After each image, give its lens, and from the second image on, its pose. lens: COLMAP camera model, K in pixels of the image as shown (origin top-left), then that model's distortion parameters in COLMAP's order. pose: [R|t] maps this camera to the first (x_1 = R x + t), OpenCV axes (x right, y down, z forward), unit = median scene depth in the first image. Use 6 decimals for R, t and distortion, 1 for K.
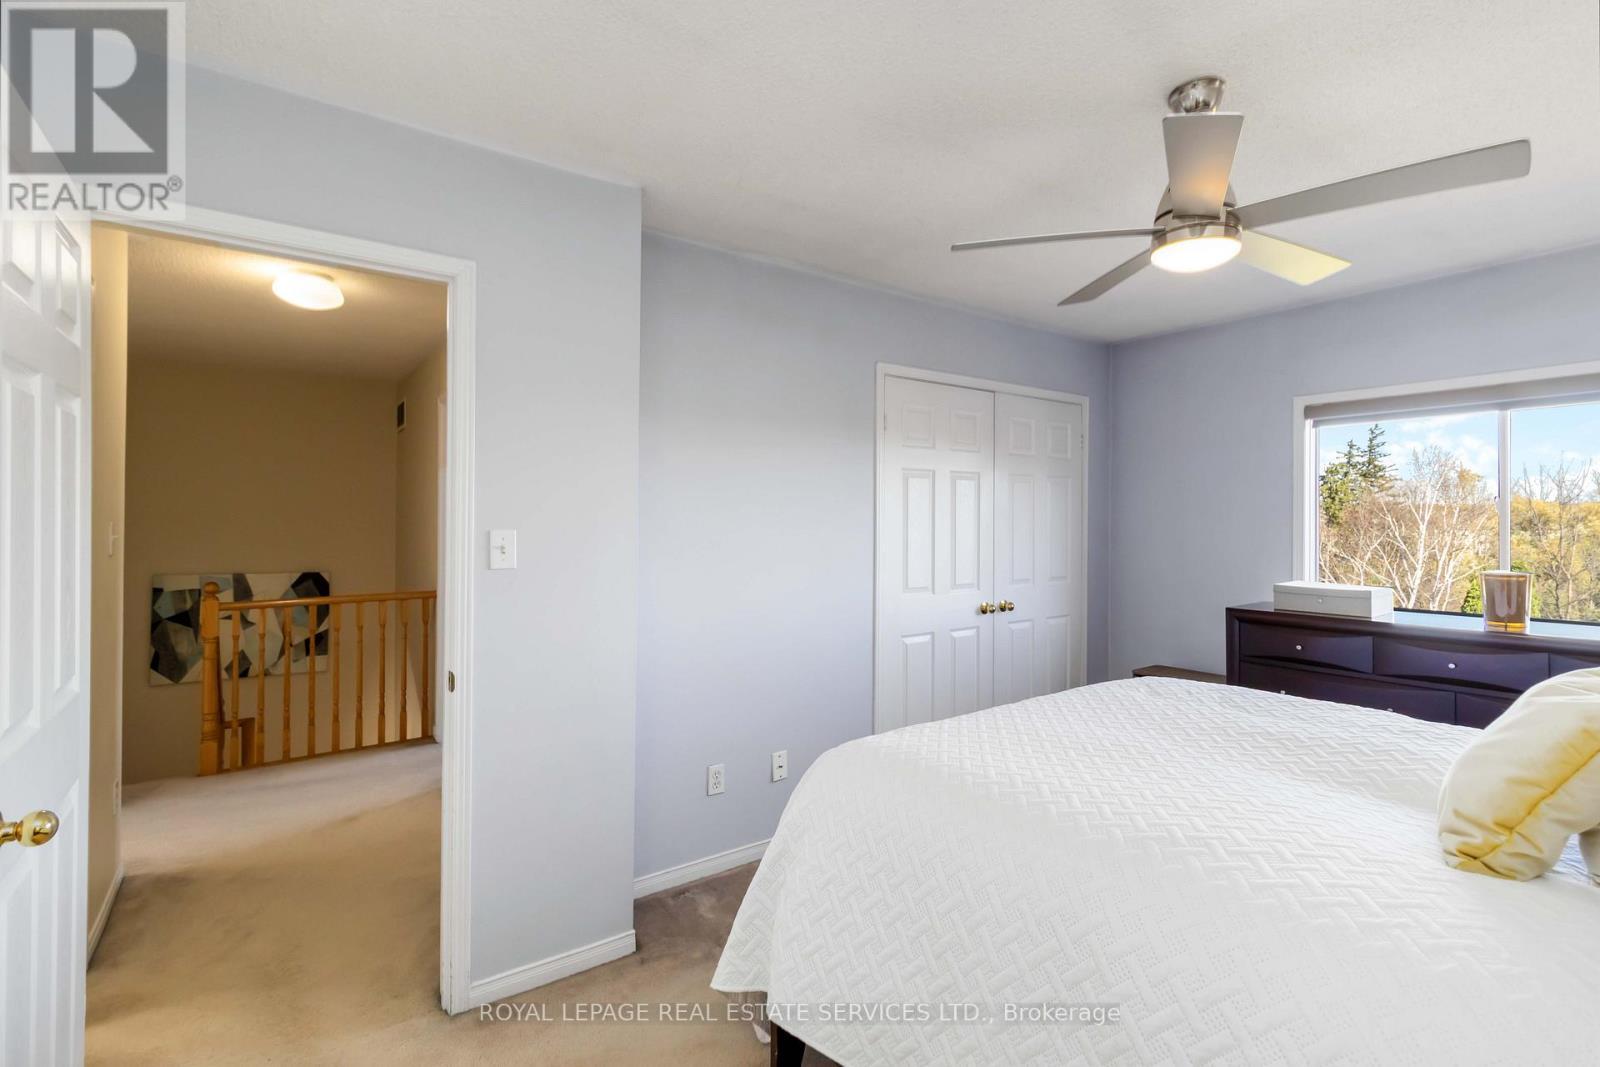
lens RADIAL K [[729.1, 0, 789.9], [0, 729.1, 522.8], [0, 0, 1]] dist [-0.000099, 0.000174]
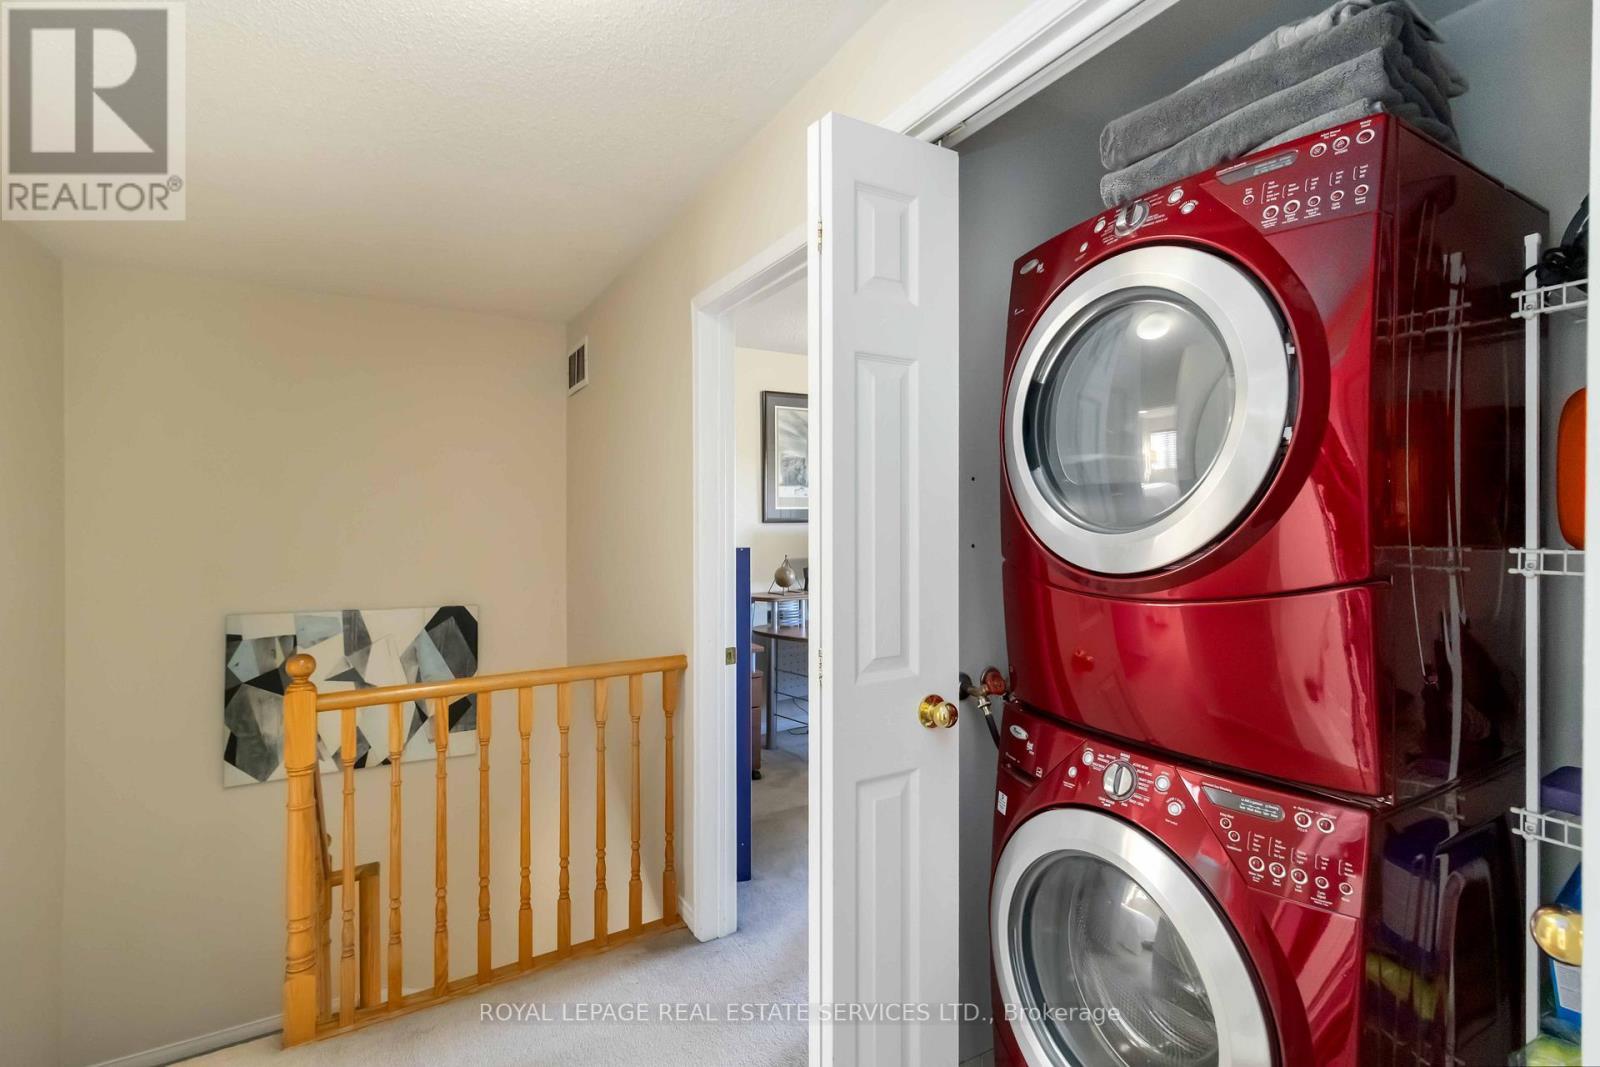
lens RADIAL K [[729.1, 0, 800.9], [0, 729.1, 530.8], [0, 0, 1]] dist [-0.000099, 0.000174]
pose [[0.995698, -0.005420, -0.092496, -0.302877], [0.006595, 0.999901, 0.012405, -0.007652], [0.092420, -0.012962, 0.995636, 0.400358]]
